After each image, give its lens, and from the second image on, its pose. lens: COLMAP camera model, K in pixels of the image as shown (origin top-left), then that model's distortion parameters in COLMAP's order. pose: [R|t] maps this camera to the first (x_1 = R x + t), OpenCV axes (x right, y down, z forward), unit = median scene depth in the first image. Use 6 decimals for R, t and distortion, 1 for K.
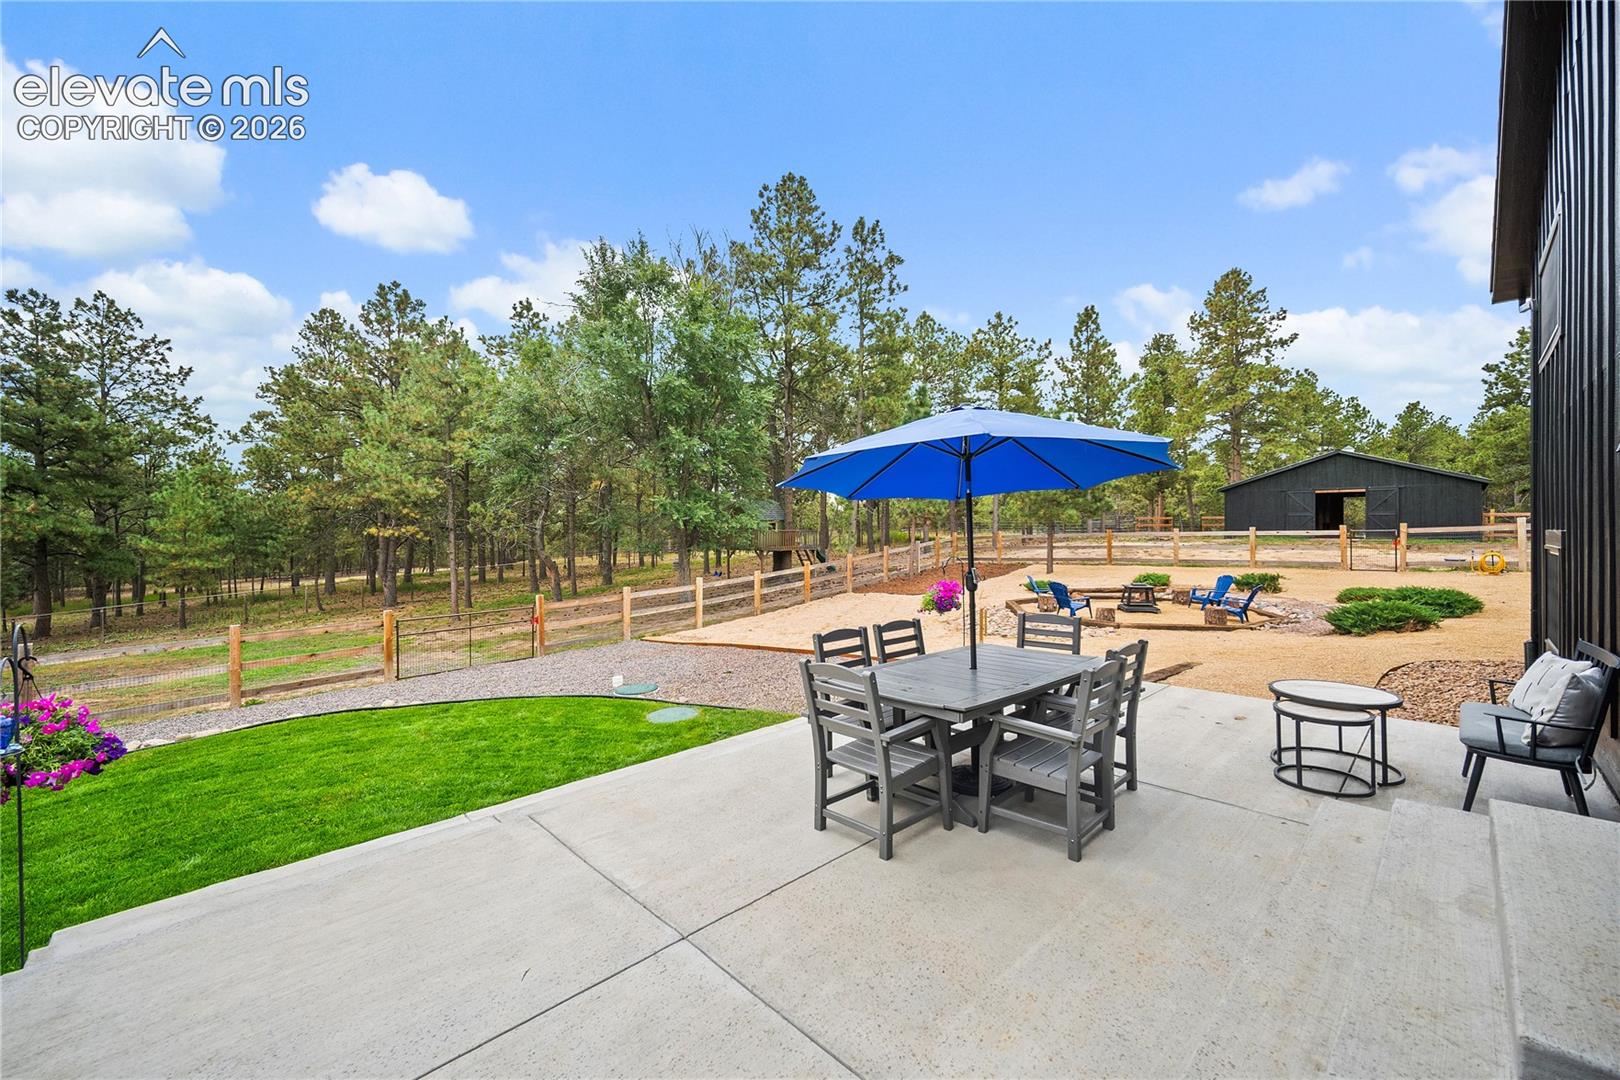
lens RADIAL K [[666.0, 0, 799.4], [0, 666.0, 531.6], [0, 0, 1]] dist [0.003041, 0.000502]
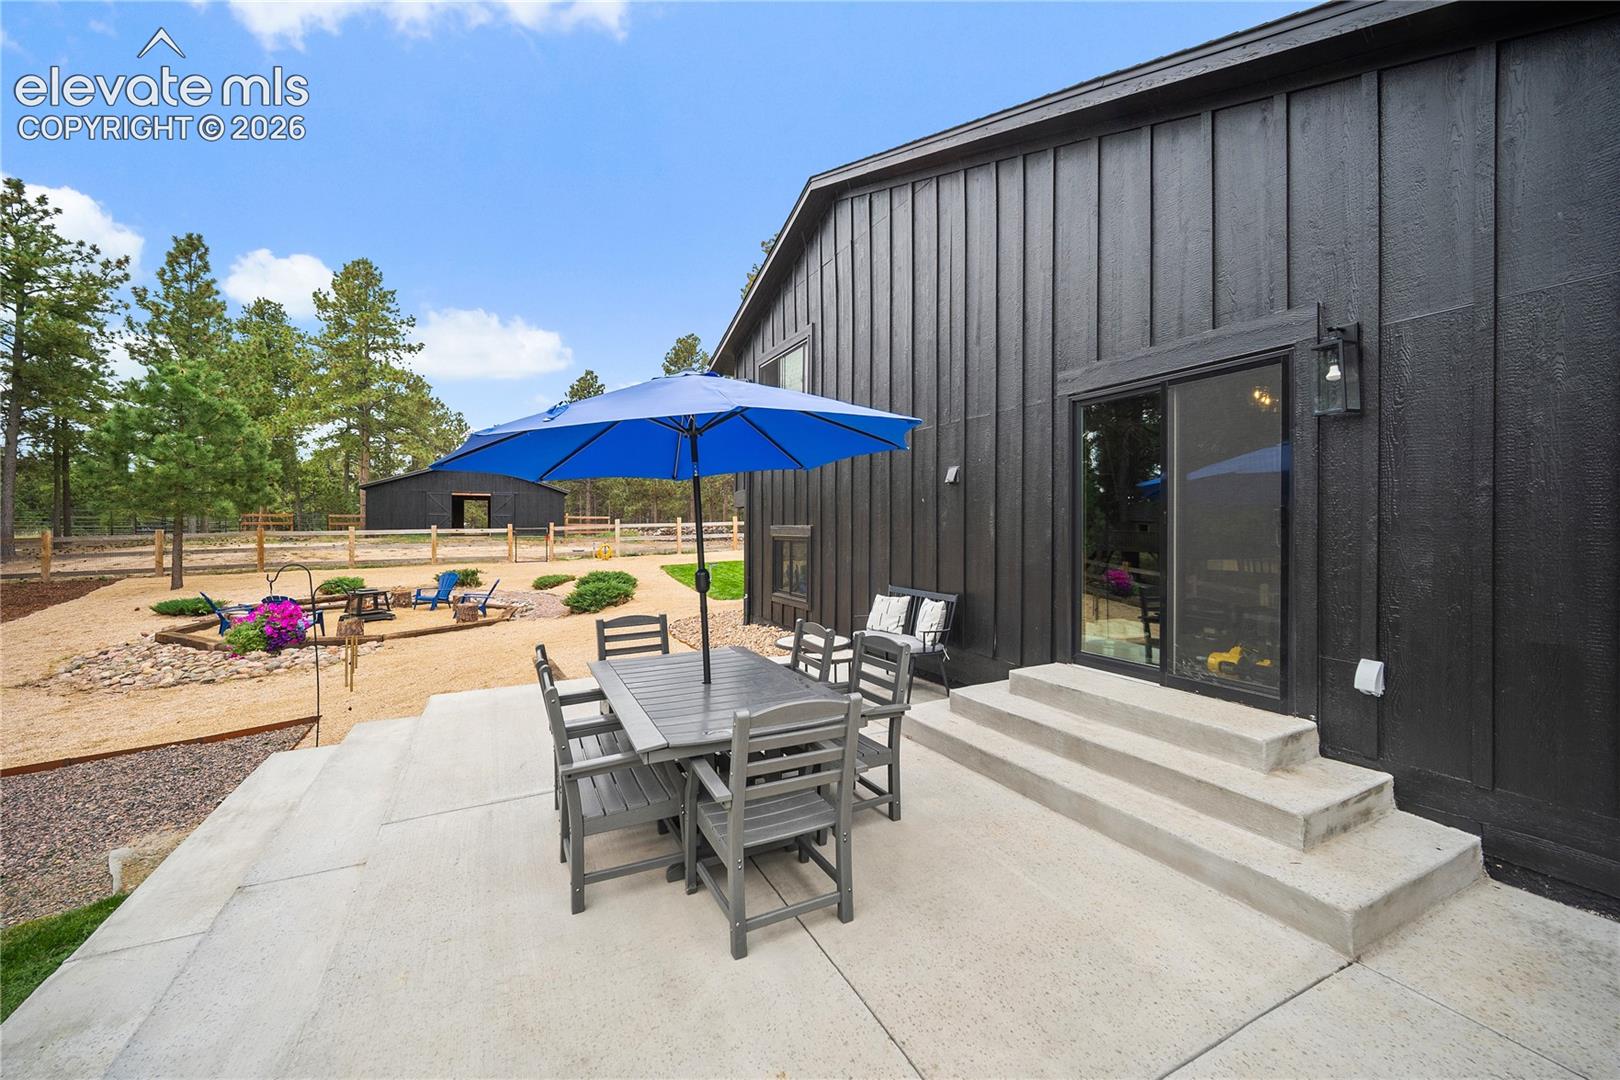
lens RADIAL K [[666.0, 0, 799.4], [0, 666.0, 531.6], [0, 0, 1]] dist [0.003041, 0.000502]
pose [[0.279763, -0.004123, 0.960060, -0.105252], [0.005391, 0.999982, 0.002723, 0.002098], [-0.960054, 0.004414, 0.279780, 0.129637]]
